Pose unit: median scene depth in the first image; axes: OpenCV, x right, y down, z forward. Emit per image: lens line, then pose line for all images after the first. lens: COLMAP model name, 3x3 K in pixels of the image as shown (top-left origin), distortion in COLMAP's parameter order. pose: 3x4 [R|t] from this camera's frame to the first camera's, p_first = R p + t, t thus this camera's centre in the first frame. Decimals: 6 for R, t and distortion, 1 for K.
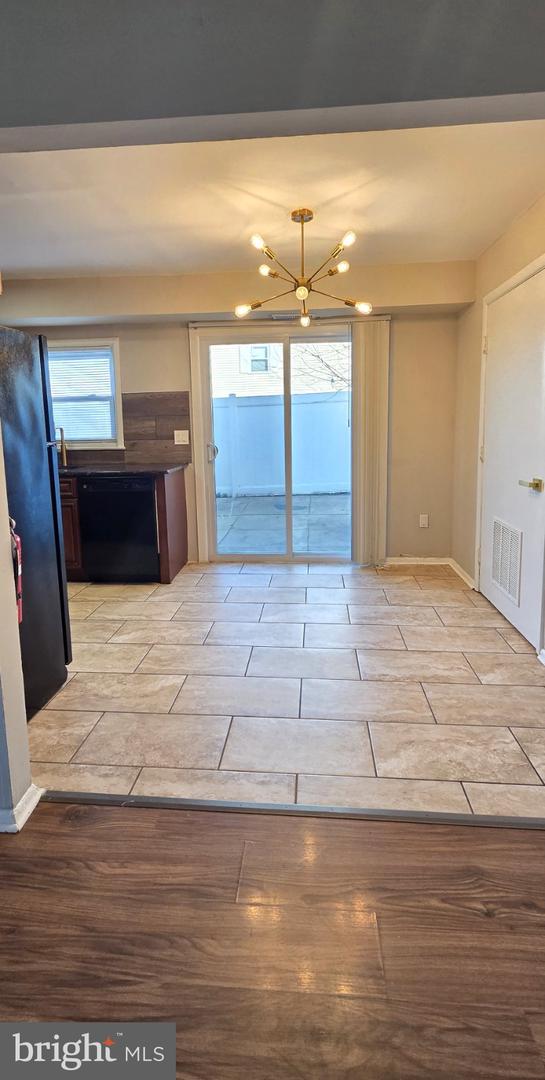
lens RADIAL K [[482.1, 0, 265.5], [0, 482.1, 488.7], [0, 0, 1]] dist [-0.003110, -0.001452]
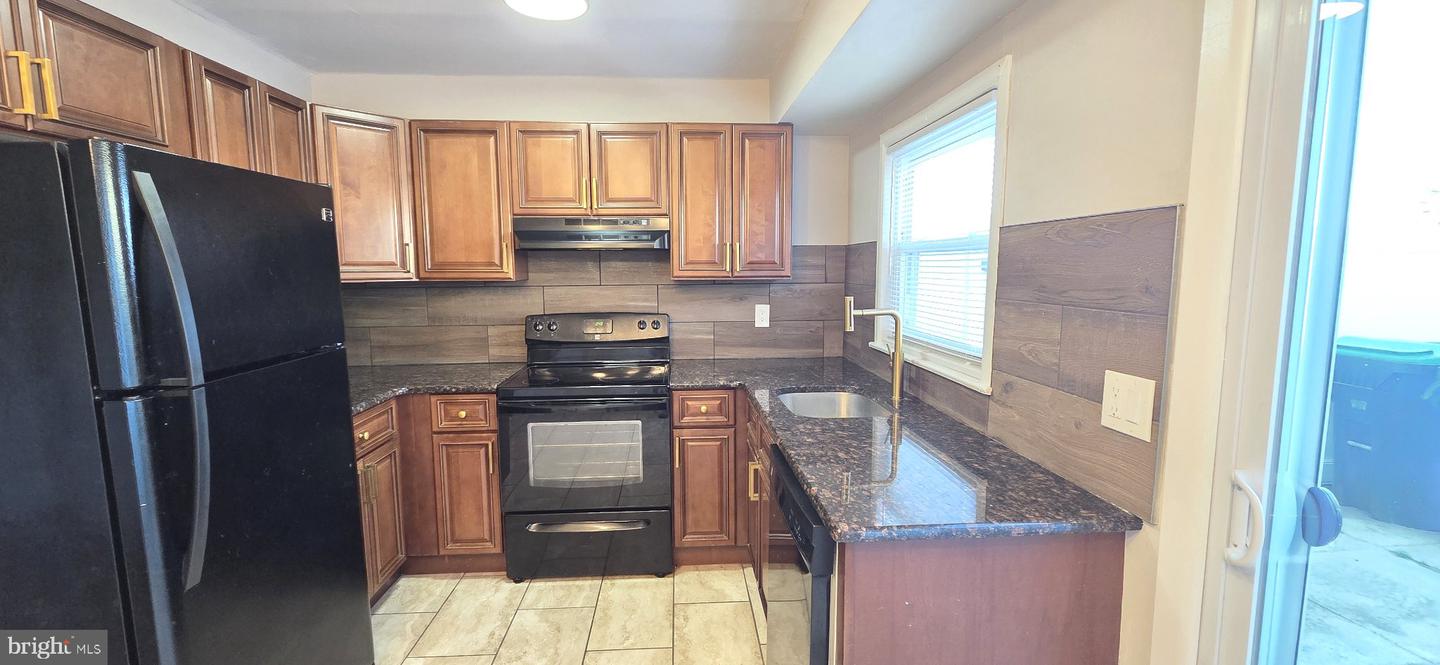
lens RADIAL K [[587.6, 0, 708.8], [0, 587.6, 330.7], [0, 0, 1]] dist [0.003402, -0.001653]
pose [[0.158265, 0.125104, -0.979439, 0.071216], [-0.137382, 0.985083, 0.103625, -0.145236], [0.977793, 0.118157, 0.173092, 0.756941]]
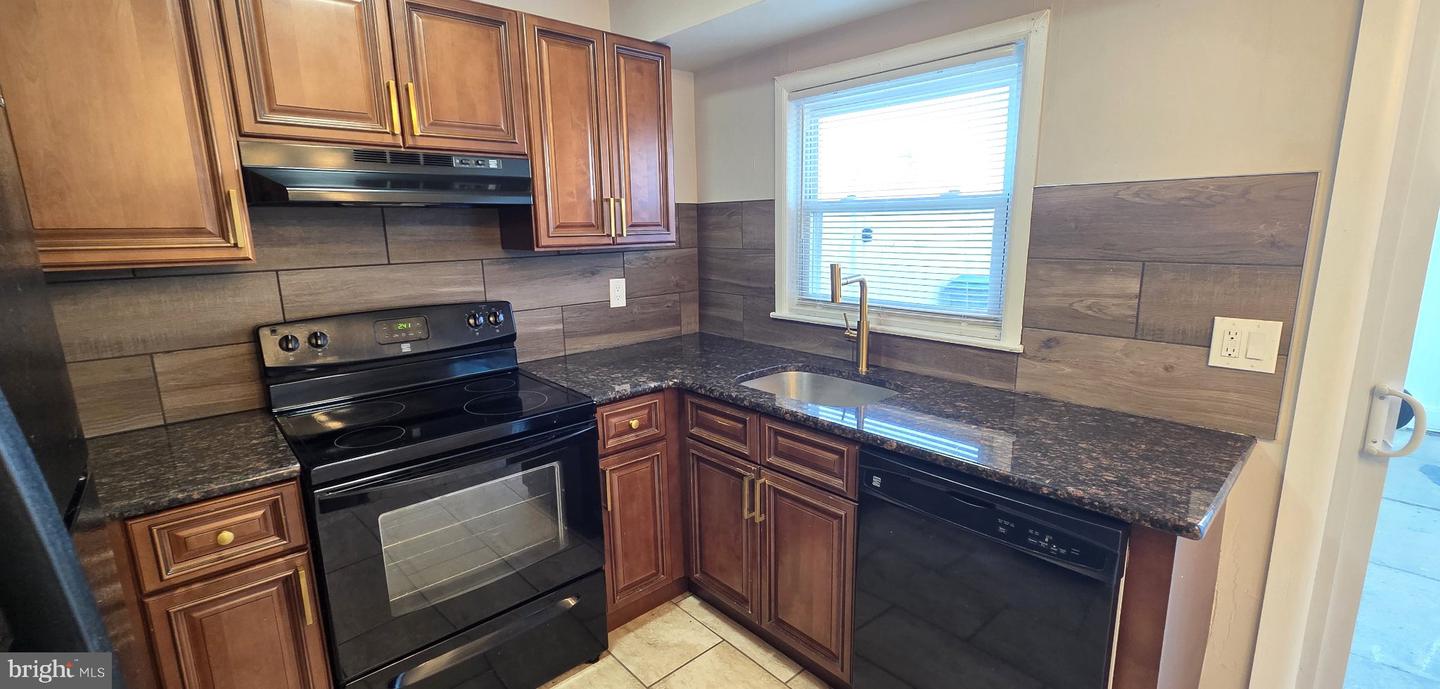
lens RADIAL K [[607.3, 0, 735.0], [0, 607.3, 341.1], [0, 0, 1]] dist [0.000094, -0.000461]
pose [[0.750763, 0.132759, -0.647094, -0.171365], [-0.092118, 0.991066, 0.096453, -0.116212], [0.654117, -0.012805, 0.756285, 0.557185]]
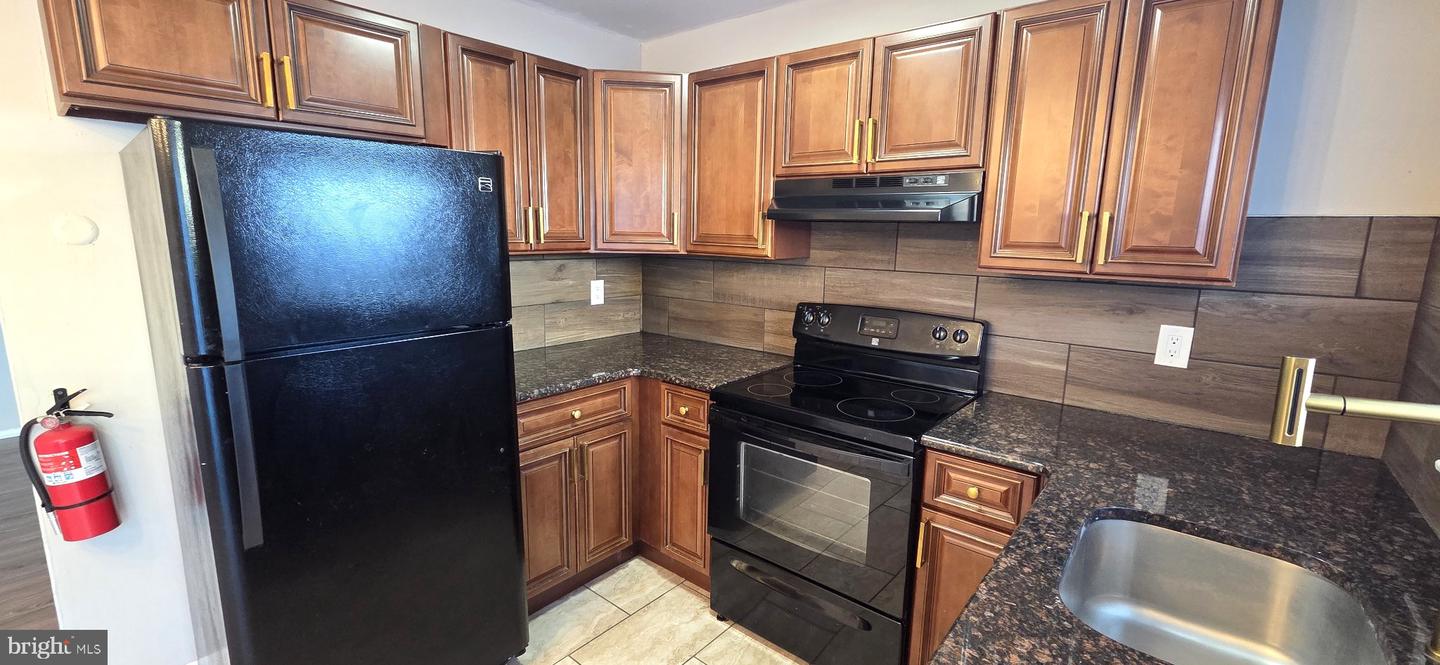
lens RADIAL K [[587.6, 0, 709.2], [0, 587.6, 331.3], [0, 0, 1]] dist [0.003402, -0.001653]
pose [[-0.564534, 0.150332, -0.811604, -0.149173], [-0.124721, 0.956449, 0.263914, -0.174275], [0.815933, 0.250213, -0.521198, 0.903607]]
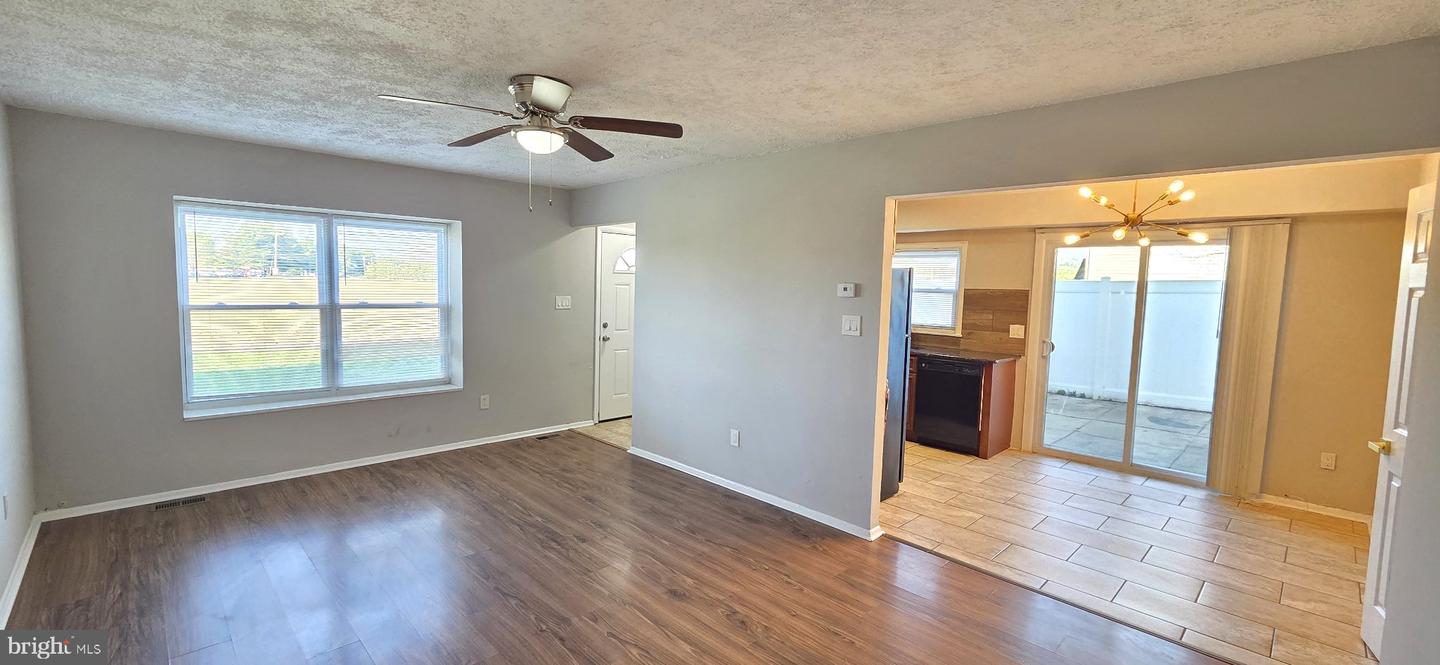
lens RADIAL K [[587.6, 0, 713.9], [0, 587.6, 326.0], [0, 0, 1]] dist [0.003402, -0.001653]
pose [[0.764249, 0.088653, -0.638799, 0.149734], [-0.131798, 0.991072, -0.020138, -0.002520], [0.631310, 0.099583, 0.769110, -0.451376]]
